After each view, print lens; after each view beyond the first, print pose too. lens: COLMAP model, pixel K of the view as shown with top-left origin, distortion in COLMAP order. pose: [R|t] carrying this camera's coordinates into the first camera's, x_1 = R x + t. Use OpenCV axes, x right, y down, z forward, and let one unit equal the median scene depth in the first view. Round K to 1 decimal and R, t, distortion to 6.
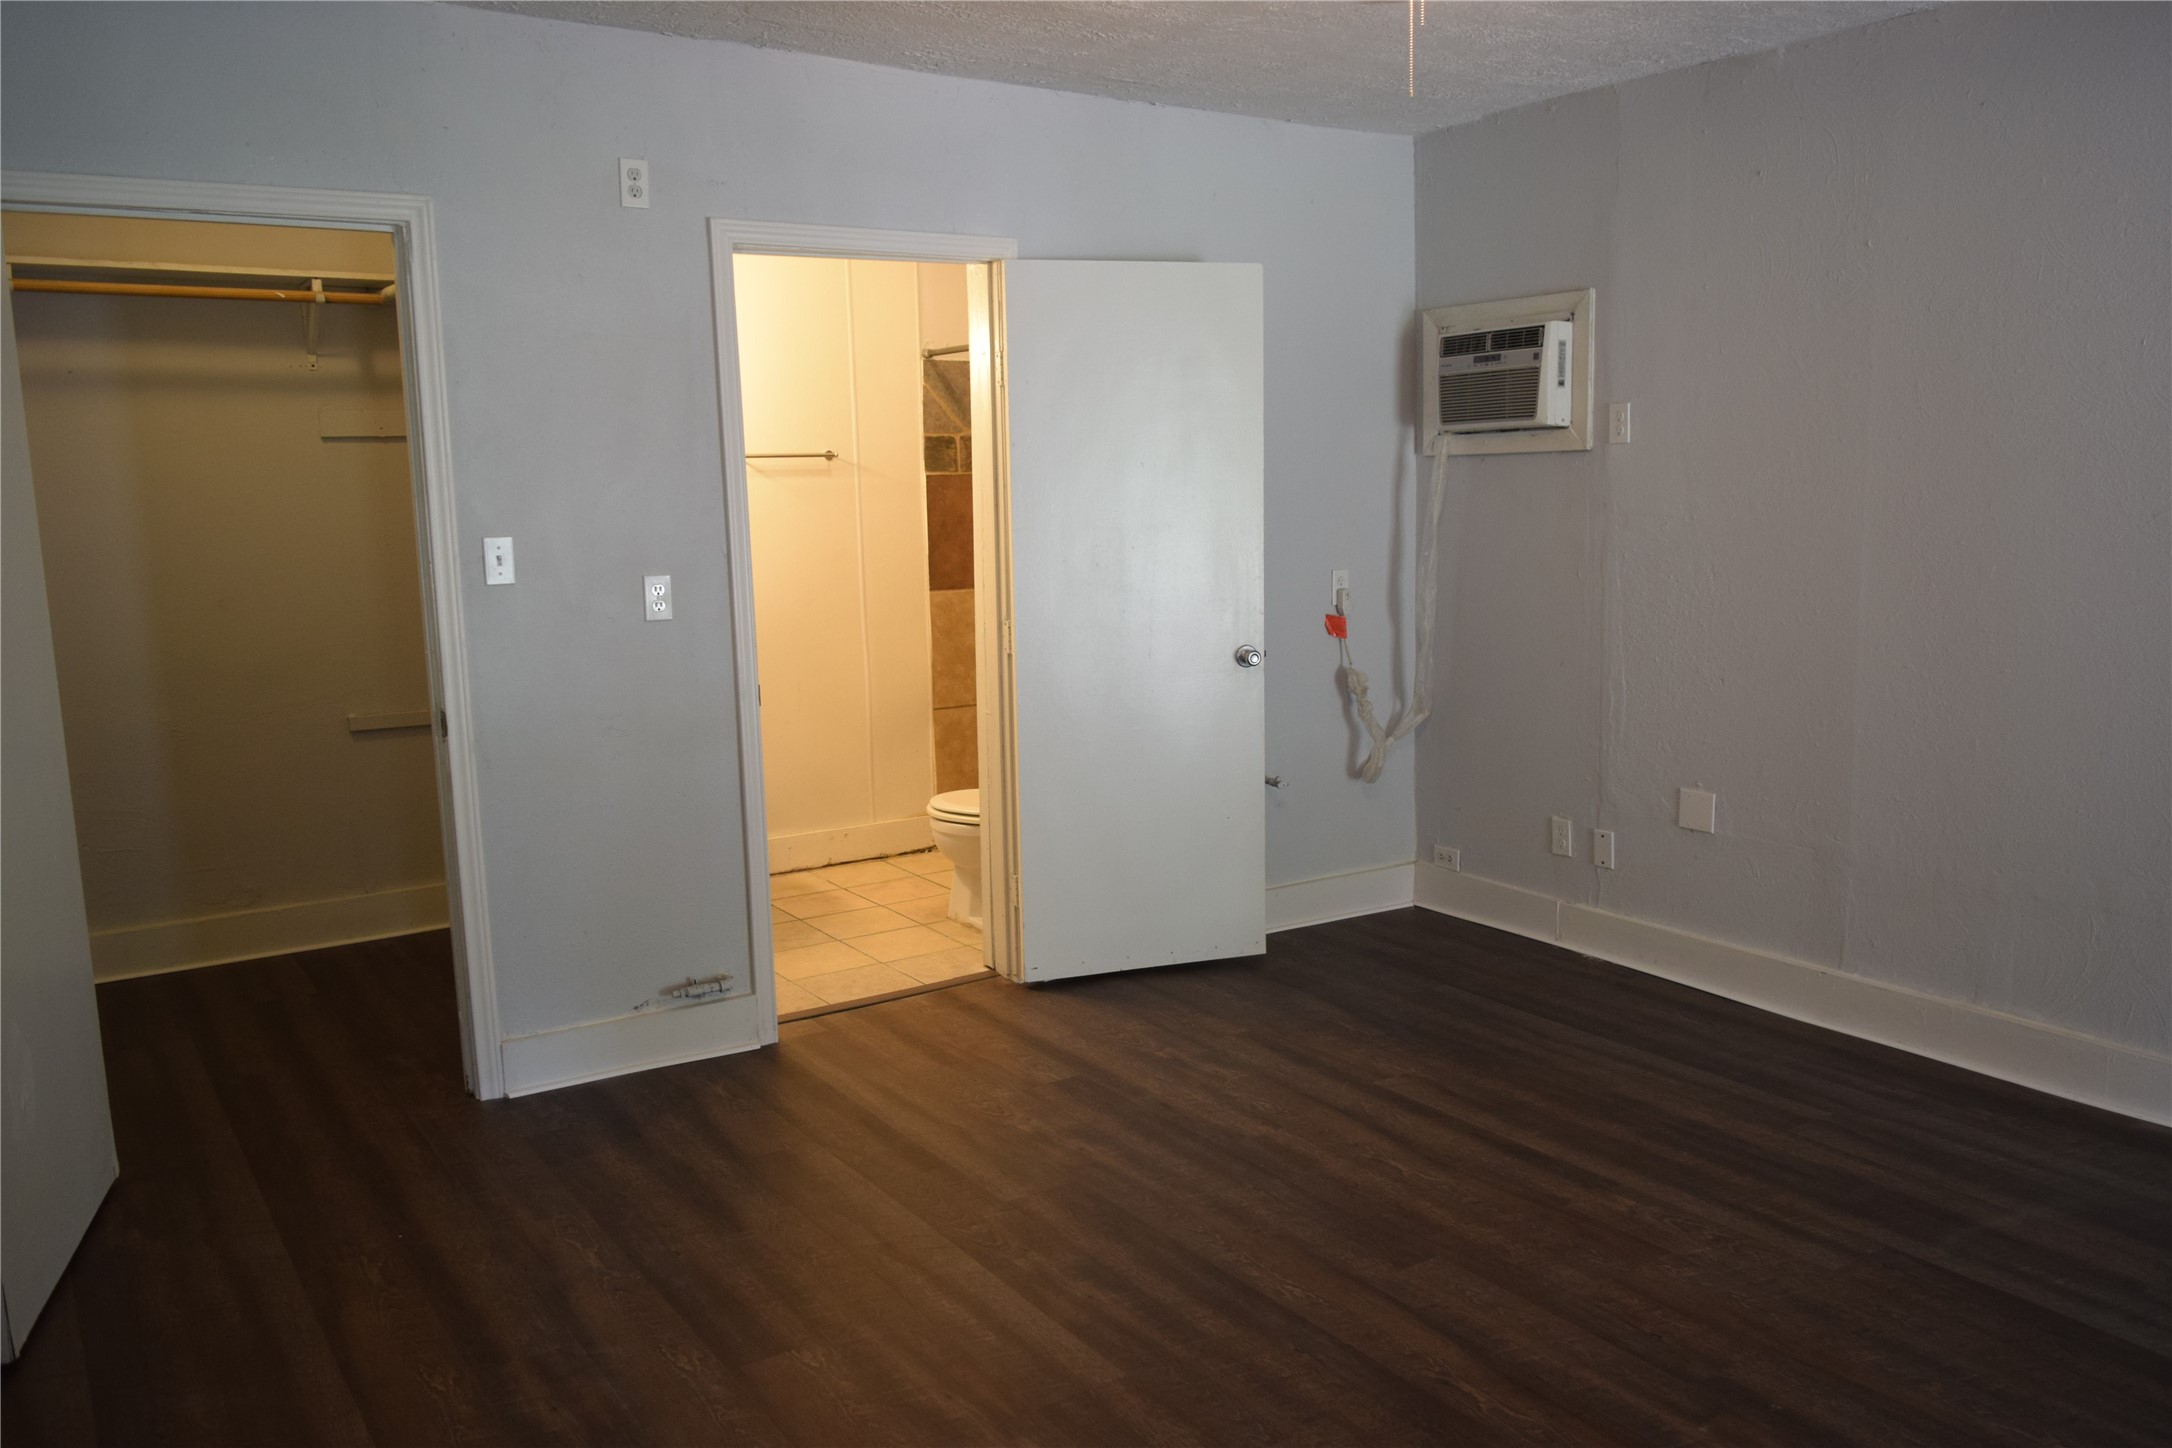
lens RADIAL K [[1669.4, 0, 1094.9], [0, 1669.4, 732.1], [0, 0, 1]] dist [-0.014542, 0.007504]
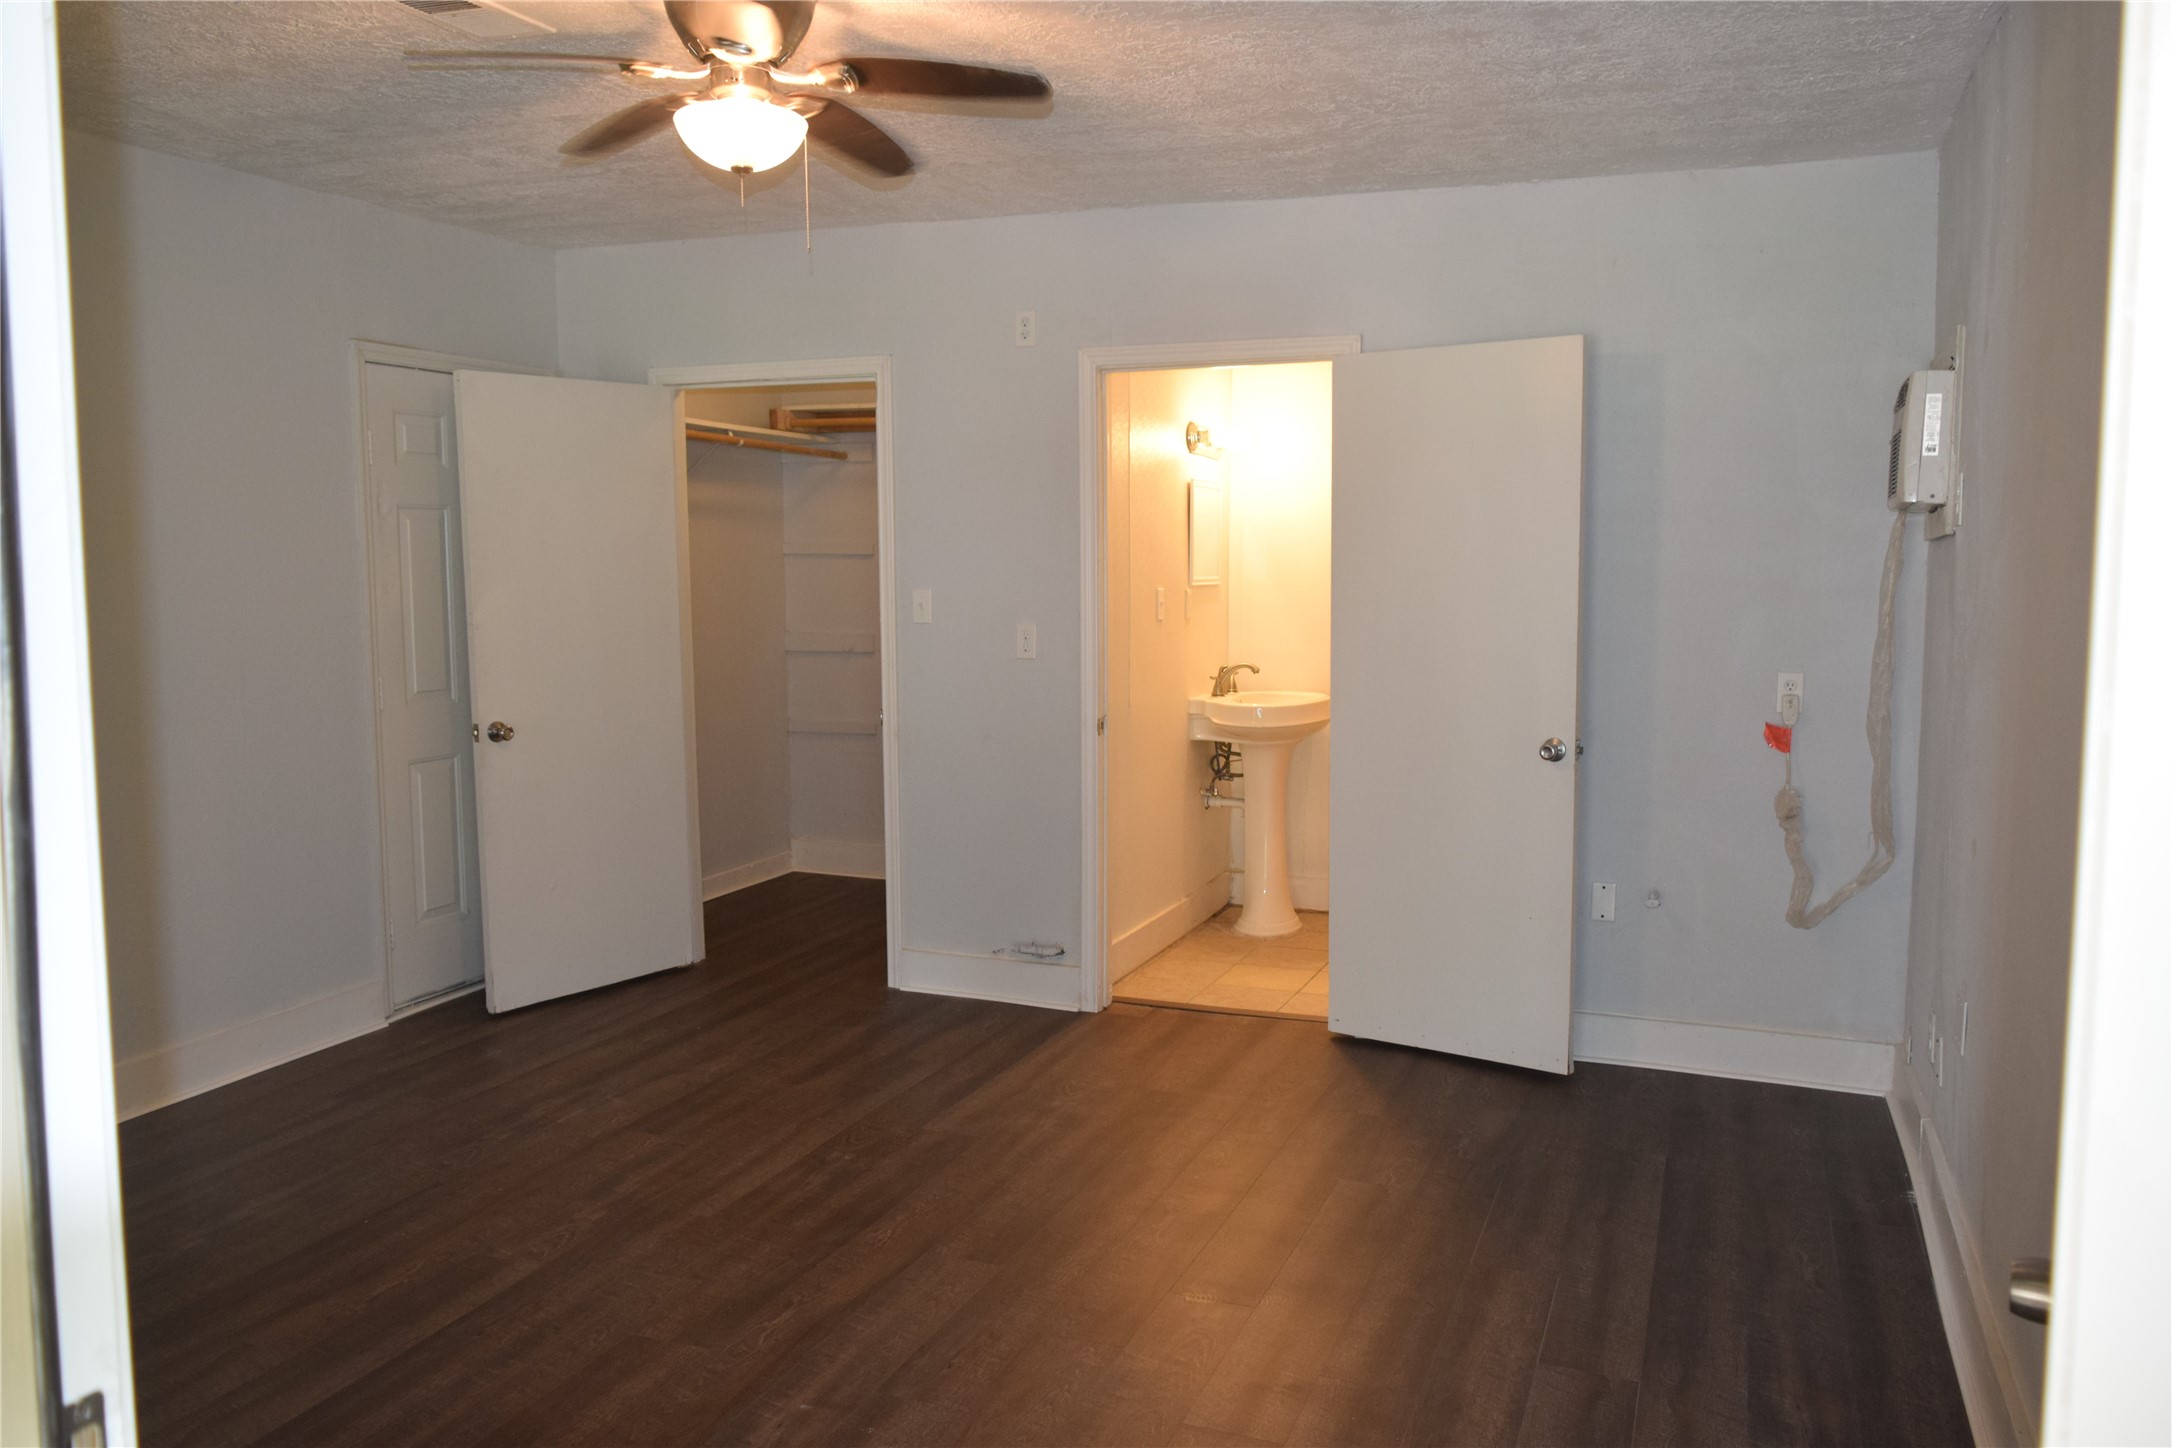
lens RADIAL K [[1669.4, 0, 1094.2], [0, 1669.4, 719.3], [0, 0, 1]] dist [-0.014542, 0.007504]
pose [[0.579978, 0.098866, -0.808611, 0.823672], [-0.142223, 0.989652, 0.018992, -0.051563], [0.802121, 0.103988, 0.588037, 0.280999]]
